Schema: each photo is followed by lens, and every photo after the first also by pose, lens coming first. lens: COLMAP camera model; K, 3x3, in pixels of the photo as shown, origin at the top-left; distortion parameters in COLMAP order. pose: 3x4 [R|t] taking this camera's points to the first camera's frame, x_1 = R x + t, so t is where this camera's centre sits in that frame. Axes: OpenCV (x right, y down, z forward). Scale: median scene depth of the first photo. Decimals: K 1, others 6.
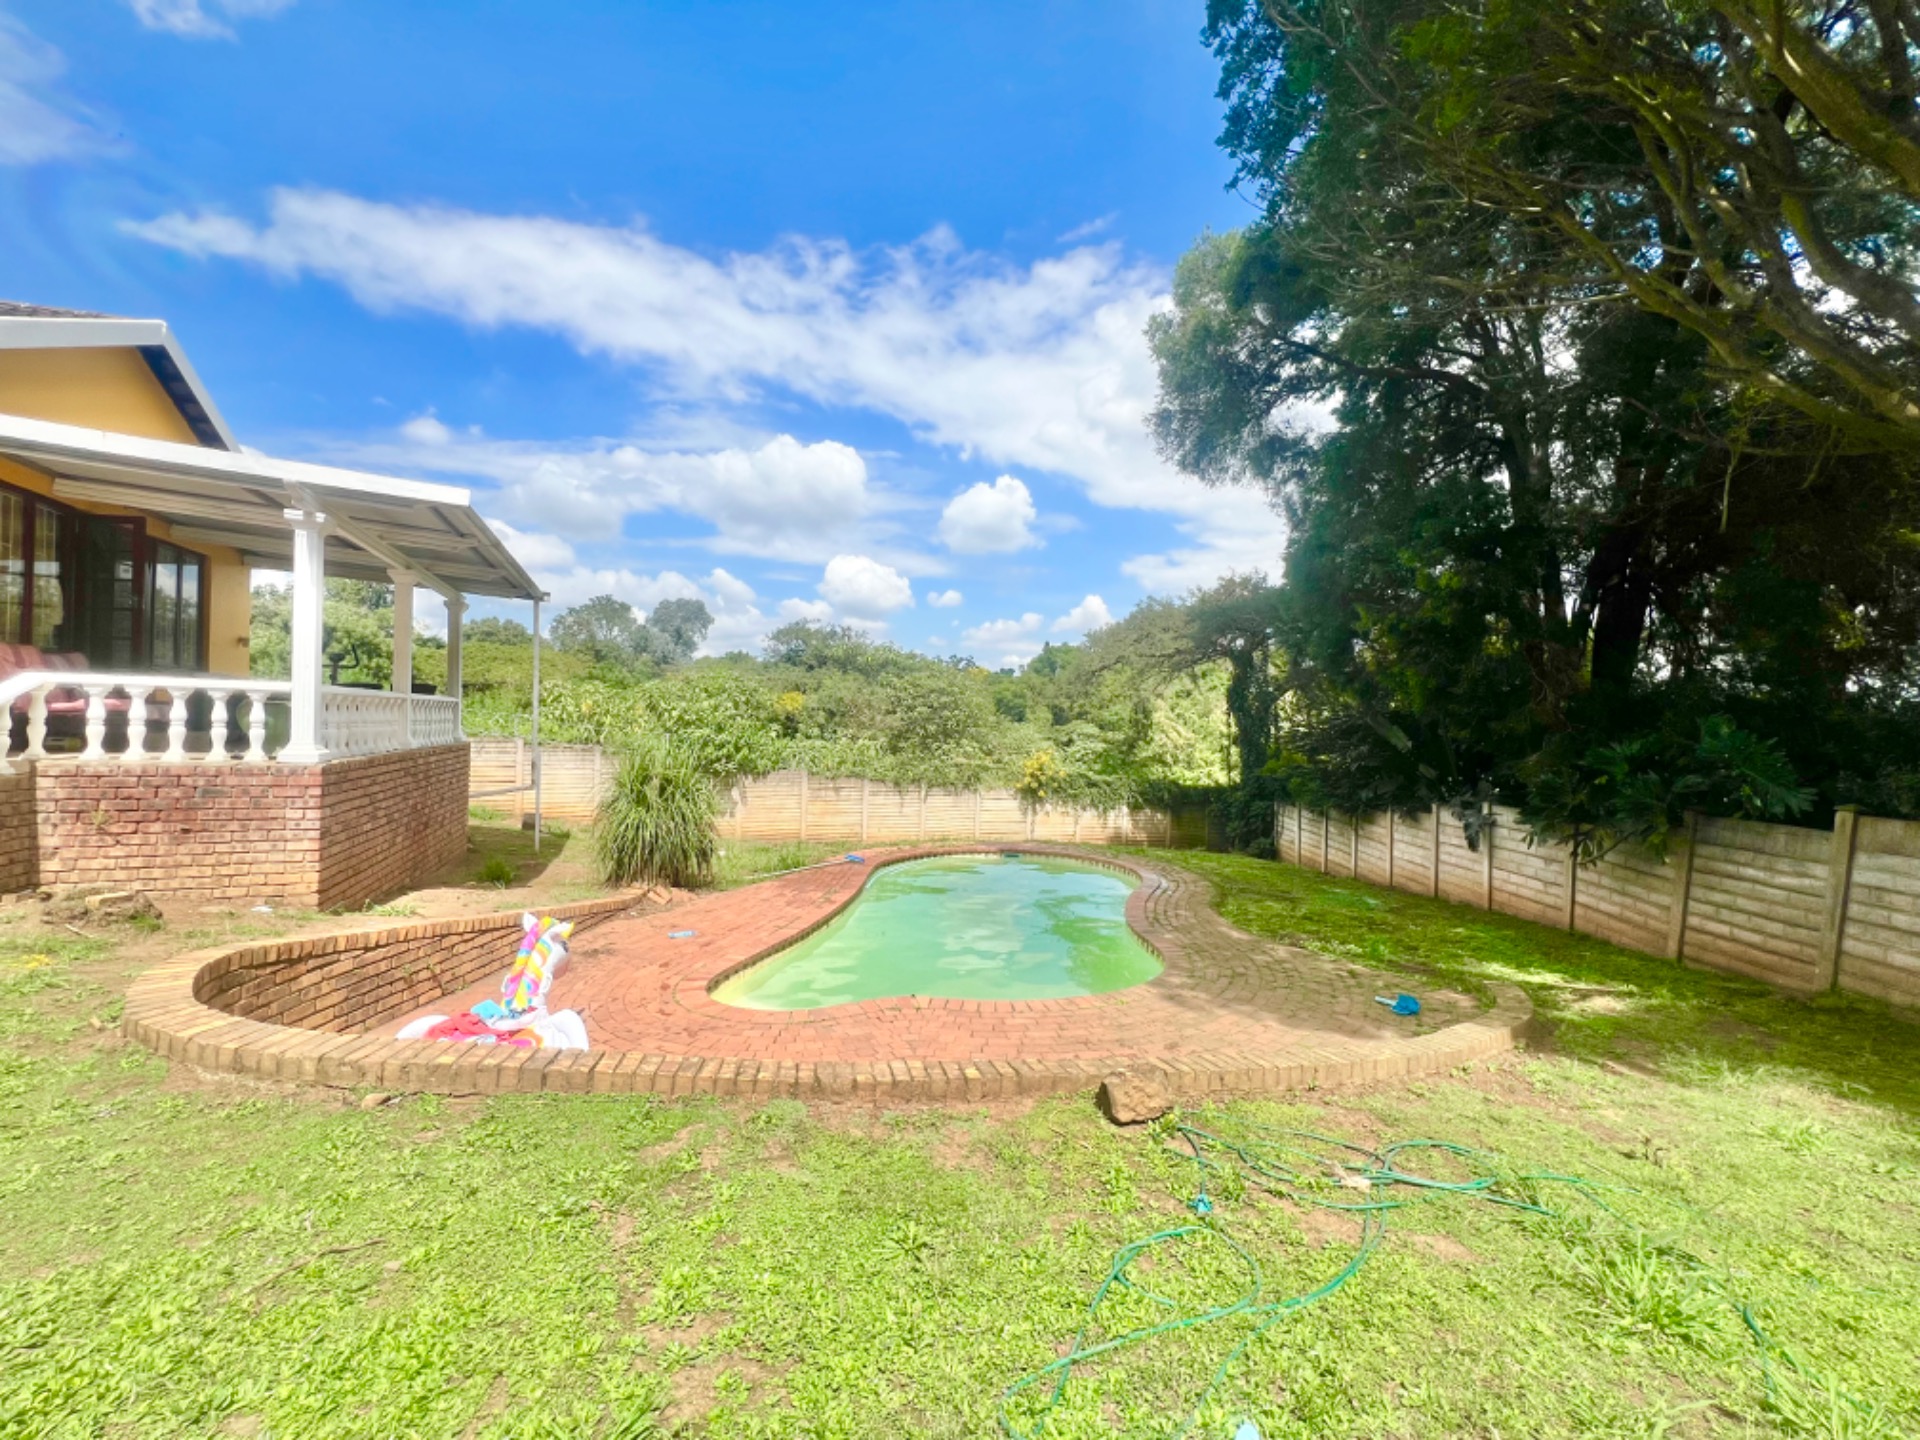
lens RADIAL K [[773.5, 0, 952.5], [0, 773.5, 721.1], [0, 0, 1]] dist [-0.008877, 0.001011]
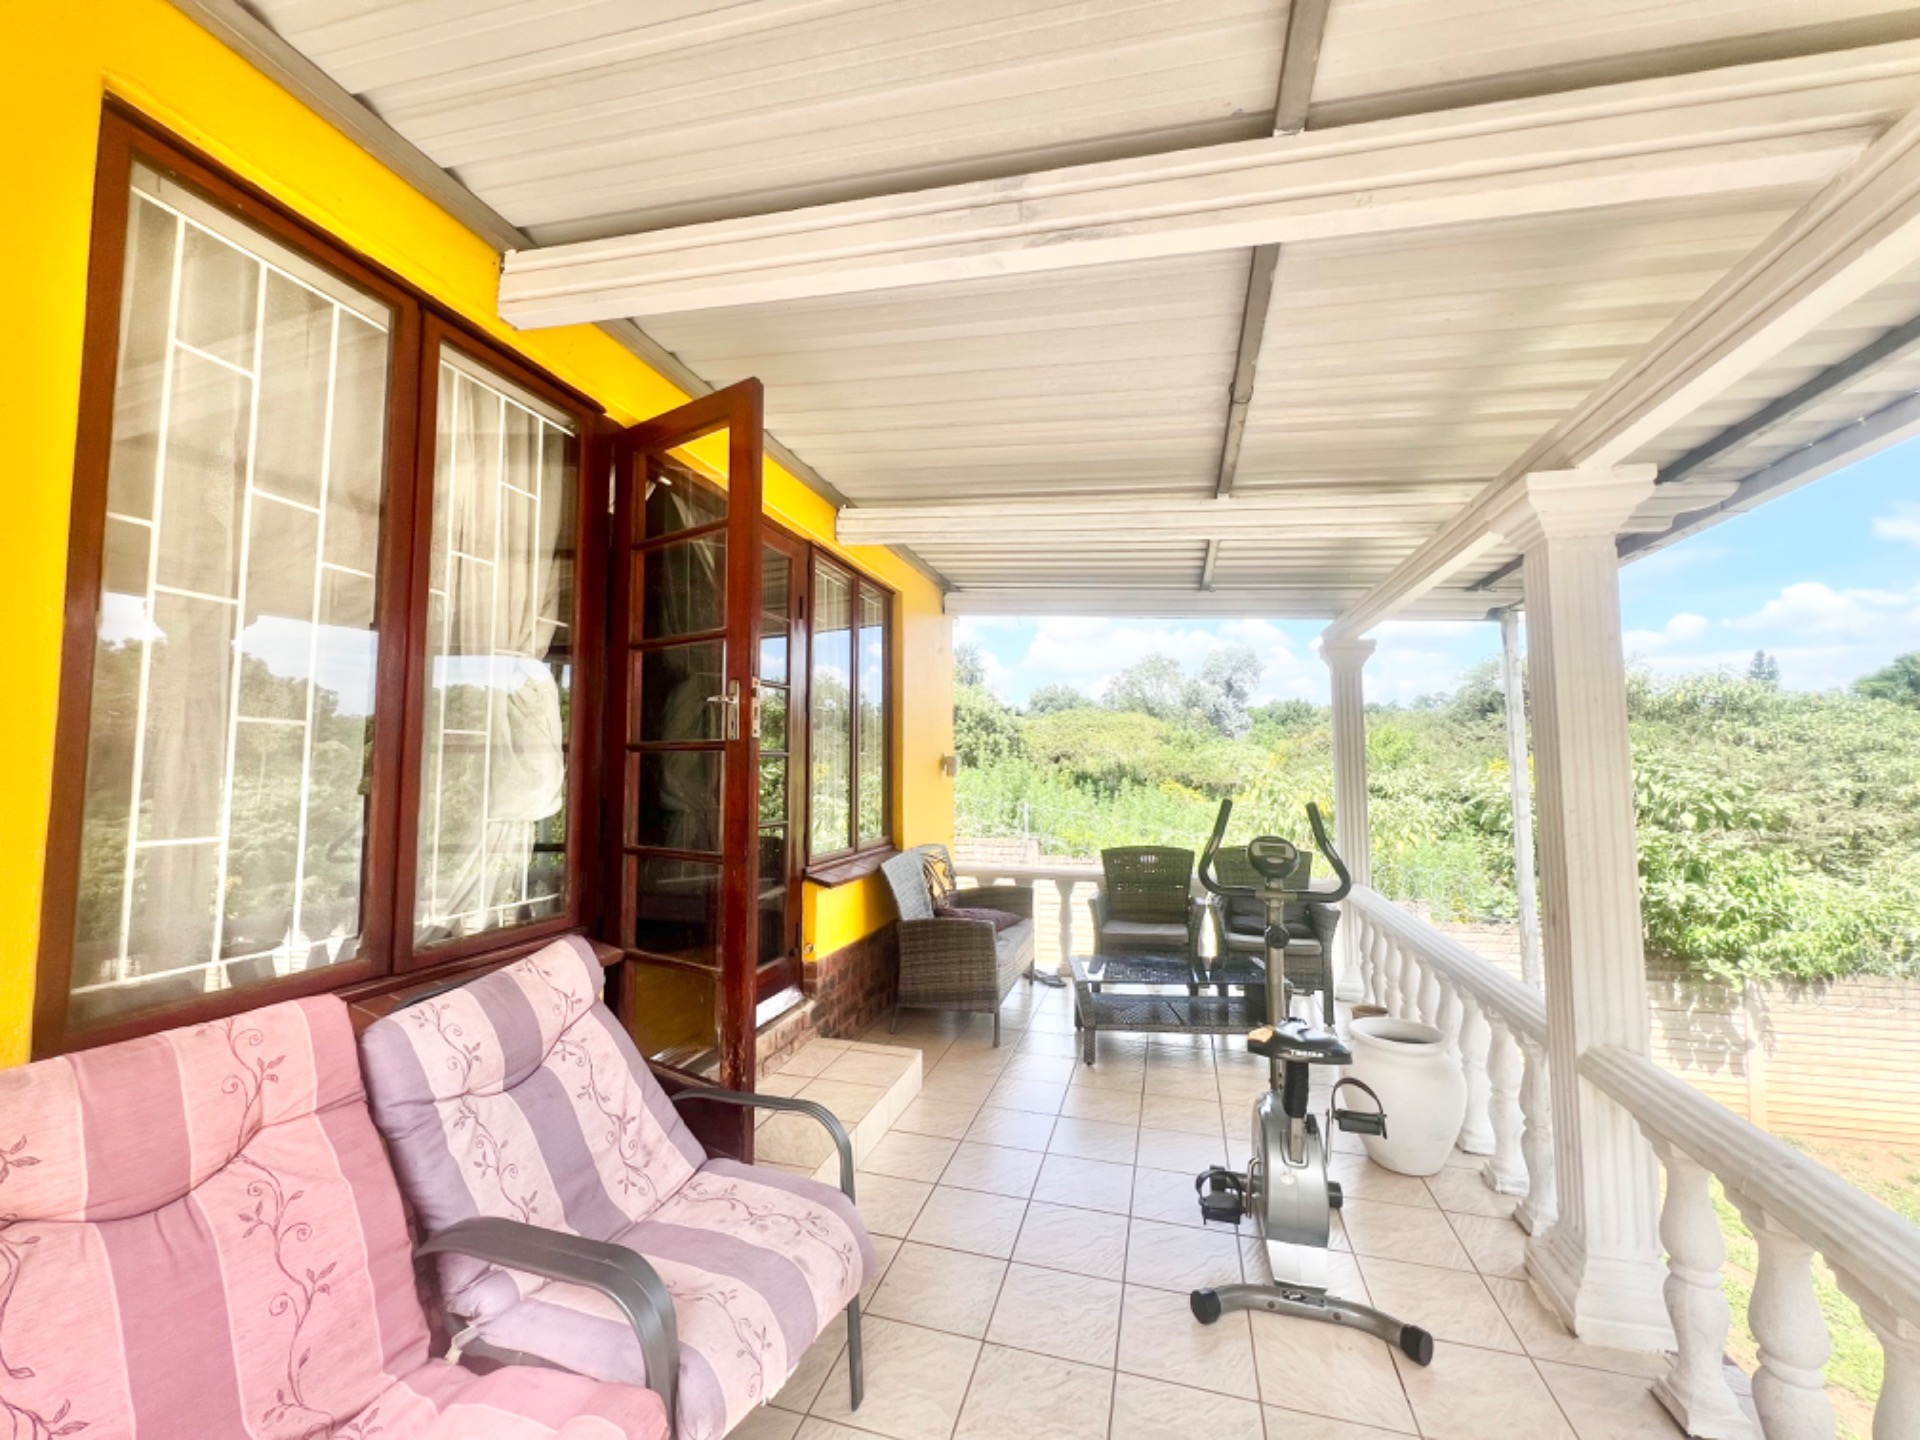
lens RADIAL K [[773.5, 0, 961.8], [0, 773.5, 718.8], [0, 0, 1]] dist [-0.008877, 0.001011]
pose [[0.796594, -0.059691, -0.601561, -0.168278], [0.018840, 0.997081, -0.073989, -0.026706], [0.604221, 0.047606, 0.795393, 0.166239]]
